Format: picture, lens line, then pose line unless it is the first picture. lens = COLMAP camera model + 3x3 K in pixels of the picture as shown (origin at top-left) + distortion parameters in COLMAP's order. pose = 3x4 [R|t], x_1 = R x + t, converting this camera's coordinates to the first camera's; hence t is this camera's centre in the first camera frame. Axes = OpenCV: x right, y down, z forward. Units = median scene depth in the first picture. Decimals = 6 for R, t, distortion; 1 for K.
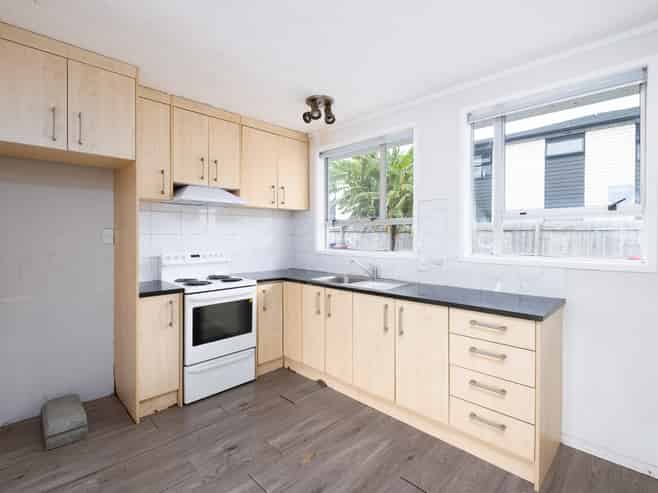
lens RADIAL K [[326.2, 0, 330.0], [0, 326.2, 237.6], [0, 0, 1]] dist [0.000845, 0.000209]
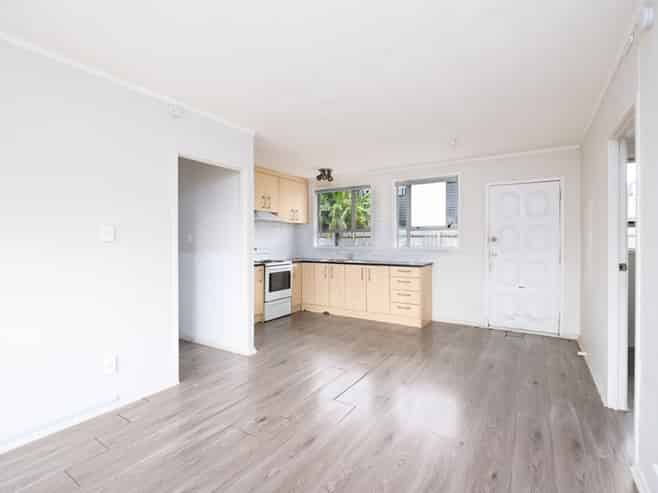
lens RADIAL K [[326.2, 0, 330.0], [0, 326.2, 237.6], [0, 0, 1]] dist [0.000845, 0.000209]
pose [[0.976655, 0.001669, 0.214807, -0.416119], [0.002132, 0.999845, -0.017459, 0.026679], [-0.214803, 0.017509, 0.976500, -0.905039]]
